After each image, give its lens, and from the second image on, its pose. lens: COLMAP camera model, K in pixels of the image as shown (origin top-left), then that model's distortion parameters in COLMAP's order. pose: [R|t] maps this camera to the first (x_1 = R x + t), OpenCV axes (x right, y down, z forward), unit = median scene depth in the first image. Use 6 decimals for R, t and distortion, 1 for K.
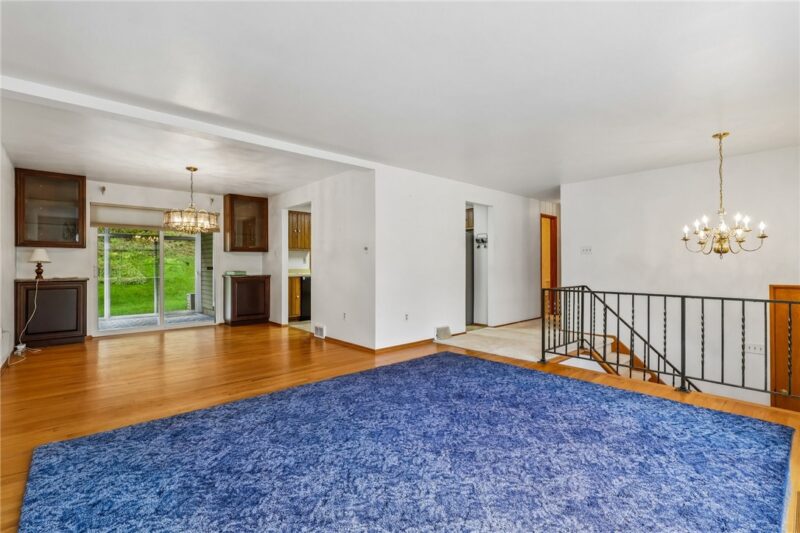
lens RADIAL K [[368.1, 0, 397.8], [0, 368.1, 265.0], [0, 0, 1]] dist [-0.001992, 0.000326]
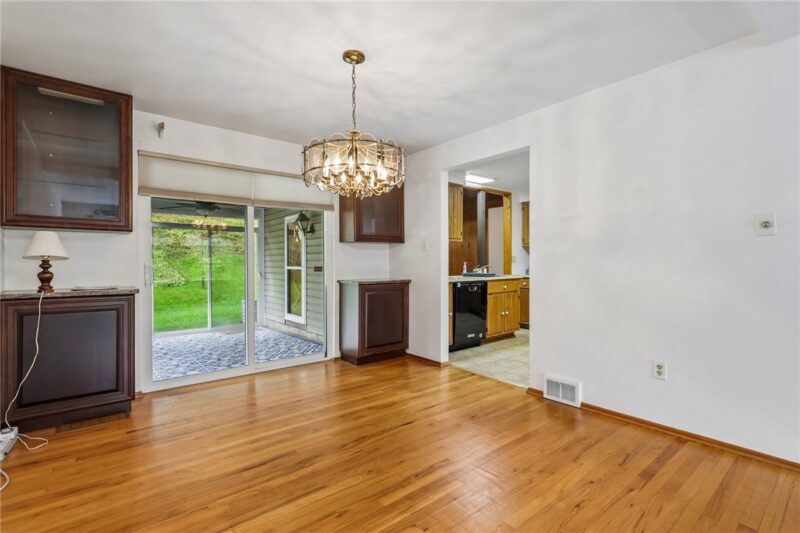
lens RADIAL K [[368.1, 0, 397.8], [0, 368.1, 265.0], [0, 0, 1]] dist [-0.001992, 0.000326]
pose [[0.998642, -0.001689, -0.052077, -0.424063], [0.001765, 0.999997, 0.001405, 0.001149], [0.052074, -0.001495, 0.998642, 0.473579]]
